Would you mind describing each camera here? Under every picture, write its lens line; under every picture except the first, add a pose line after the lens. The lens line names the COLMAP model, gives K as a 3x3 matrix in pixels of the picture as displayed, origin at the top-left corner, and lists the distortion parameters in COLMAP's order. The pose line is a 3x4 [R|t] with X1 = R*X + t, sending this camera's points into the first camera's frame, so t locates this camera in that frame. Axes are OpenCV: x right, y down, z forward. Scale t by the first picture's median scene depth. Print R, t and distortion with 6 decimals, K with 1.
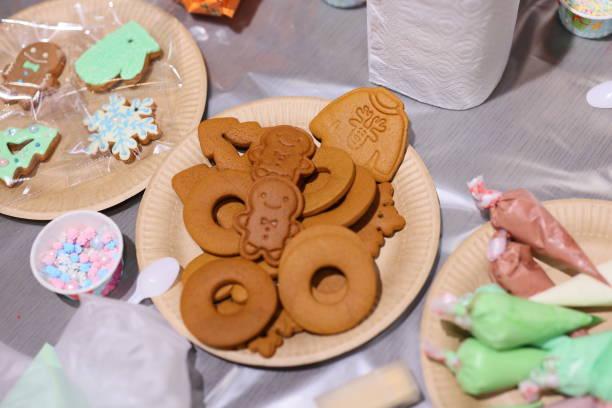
lens RADIAL K [[885.1, 0, 306.0], [0, 885.1, 204.0], [0, 0, 1]] dist [-0.026501, 0.064922]
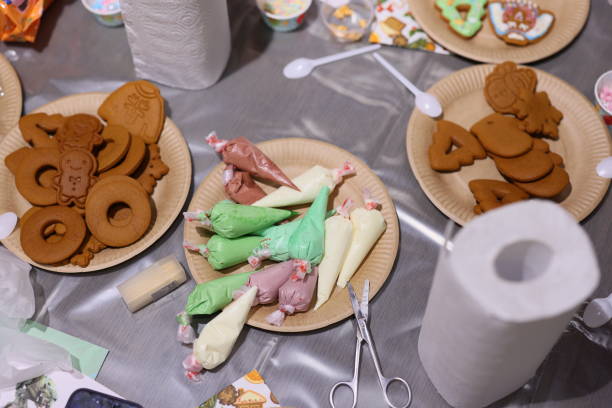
lens RADIAL K [[885.1, 0, 306.0], [0, 885.1, 204.0], [0, 0, 1]] dist [-0.026501, 0.064922]
pose [[0.979106, -0.129562, 0.156735, 0.099739], [0.127402, 0.991566, 0.023795, 0.075883], [-0.158496, -0.003329, 0.987354, -0.523816]]
